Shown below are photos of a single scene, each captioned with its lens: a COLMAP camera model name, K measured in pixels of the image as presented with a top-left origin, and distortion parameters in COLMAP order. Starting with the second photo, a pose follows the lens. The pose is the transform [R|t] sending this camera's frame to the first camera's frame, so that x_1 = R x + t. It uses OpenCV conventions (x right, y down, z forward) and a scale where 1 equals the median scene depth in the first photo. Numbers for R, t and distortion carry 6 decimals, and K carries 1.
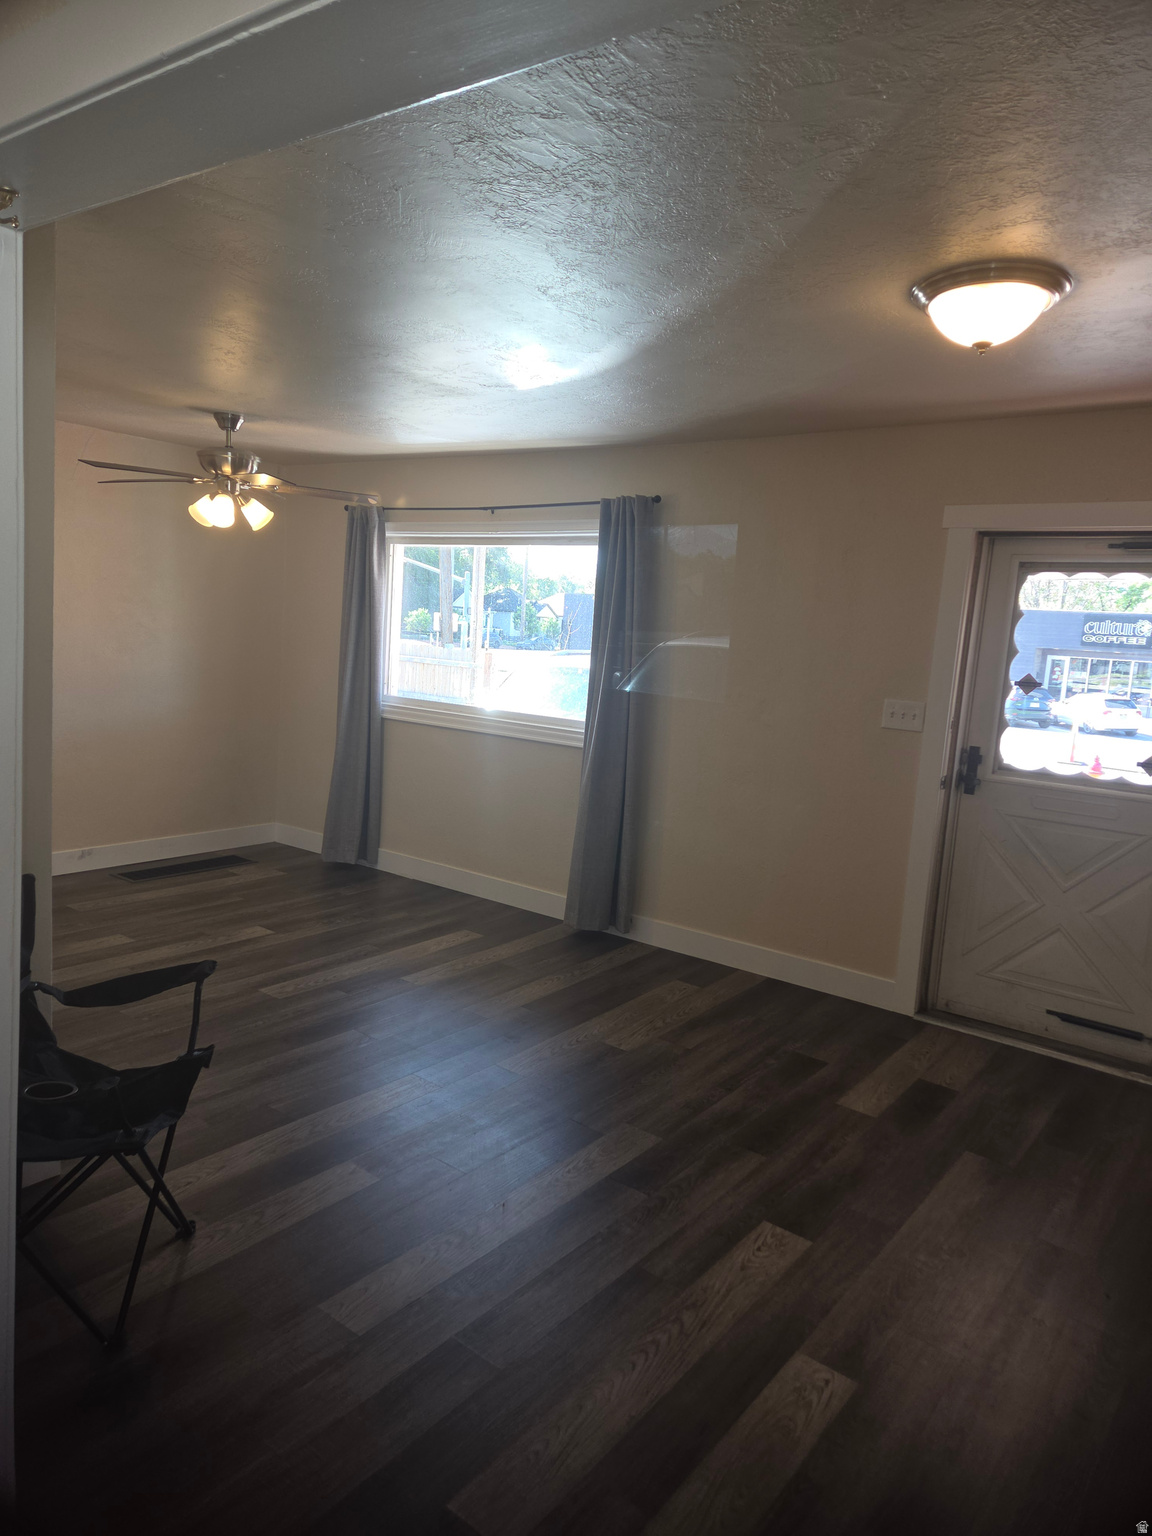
lens RADIAL K [[1020.7, 0, 550.3], [0, 1020.7, 760.6], [0, 0, 1]] dist [0.033952, -0.003142]
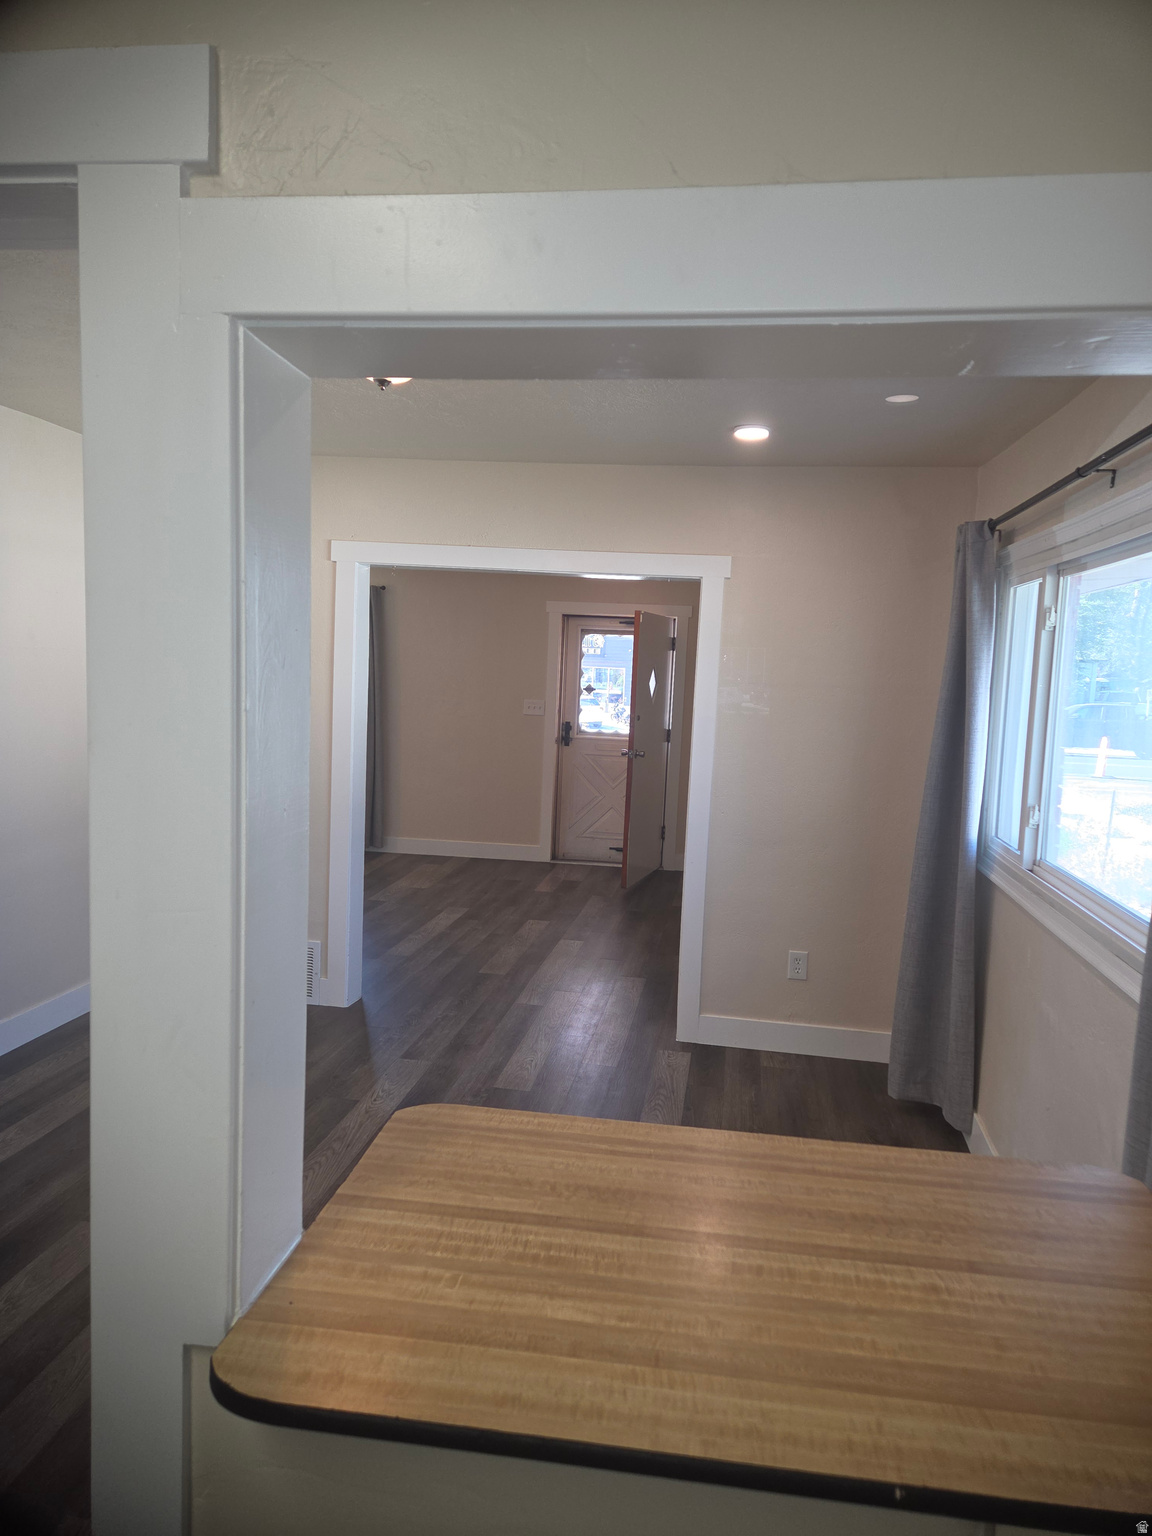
lens RADIAL K [[1041.7, 0, 578.0], [0, 1041.7, 787.4], [0, 0, 1]] dist [0.042228, -0.000936]
pose [[0.874006, -0.083109, 0.478755, -0.559288], [0.077347, 0.996498, 0.031781, 0.052012], [-0.479719, 0.009254, 0.877373, -0.796420]]
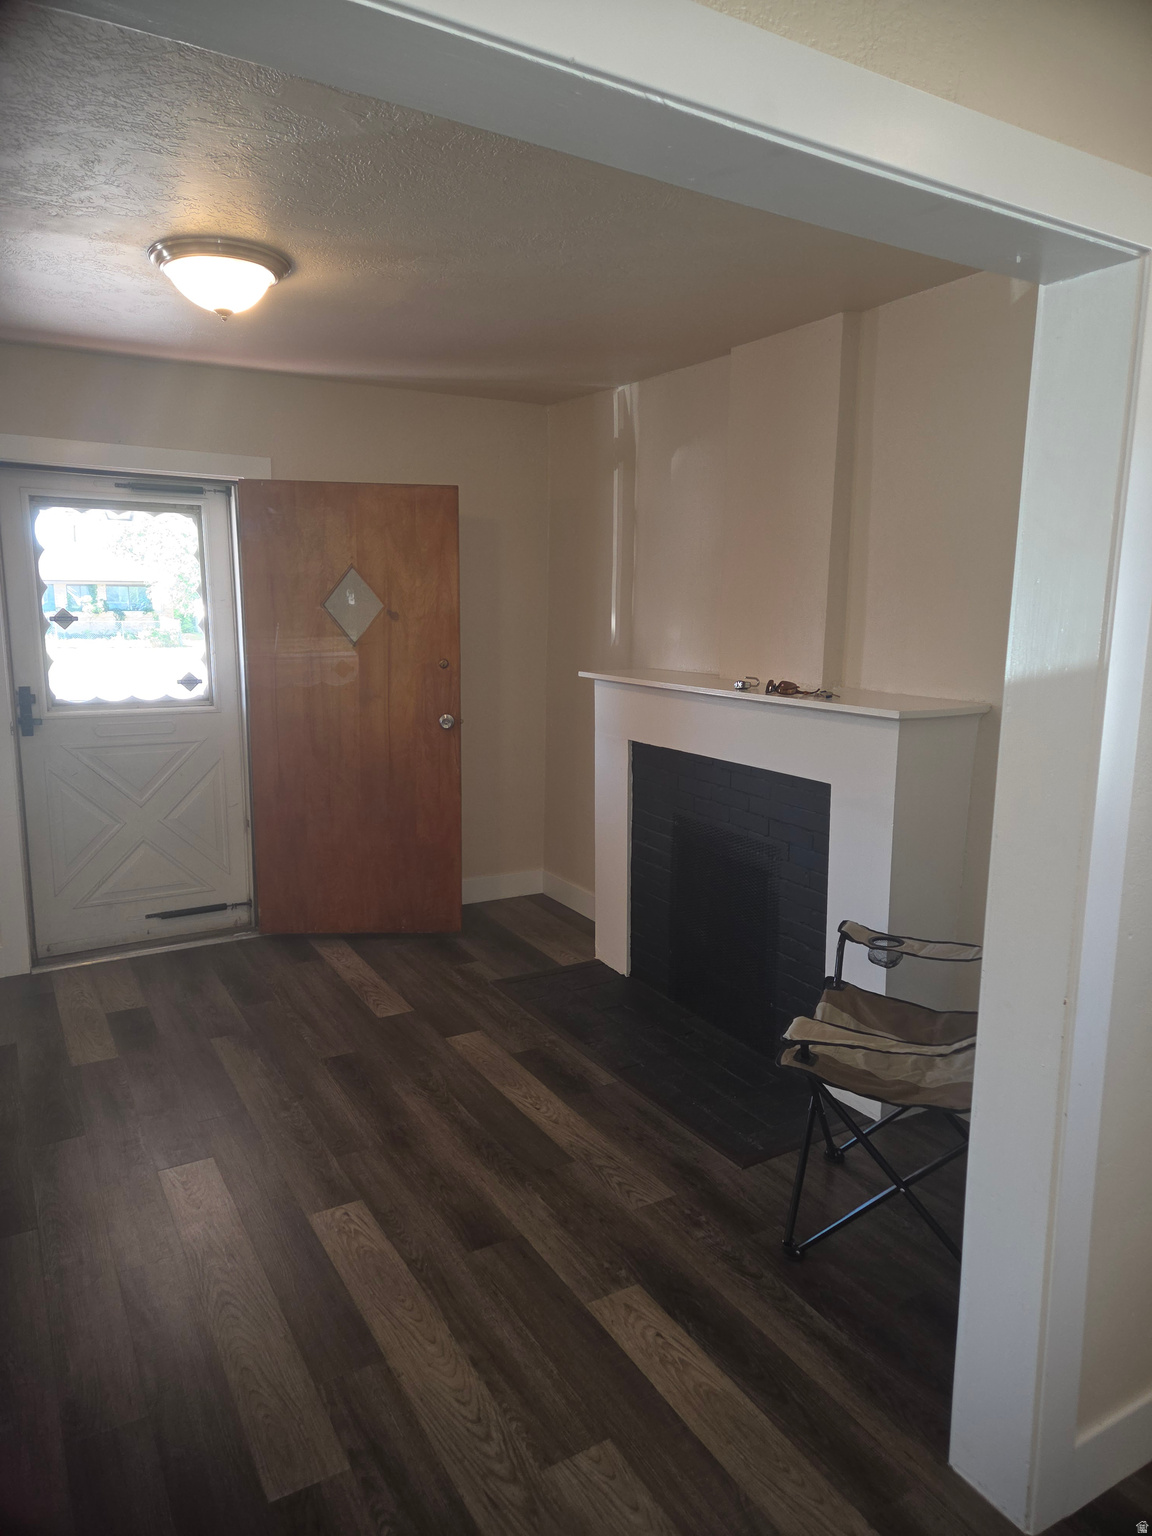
lens RADIAL K [[1041.7, 0, 578.0], [0, 1041.7, 787.4], [0, 0, 1]] dist [0.042228, -0.000936]
pose [[0.356631, -0.221154, 0.907692, -0.341012], [0.132699, 0.973719, 0.185103, -0.037407], [-0.924773, 0.054436, 0.376605, 0.144763]]
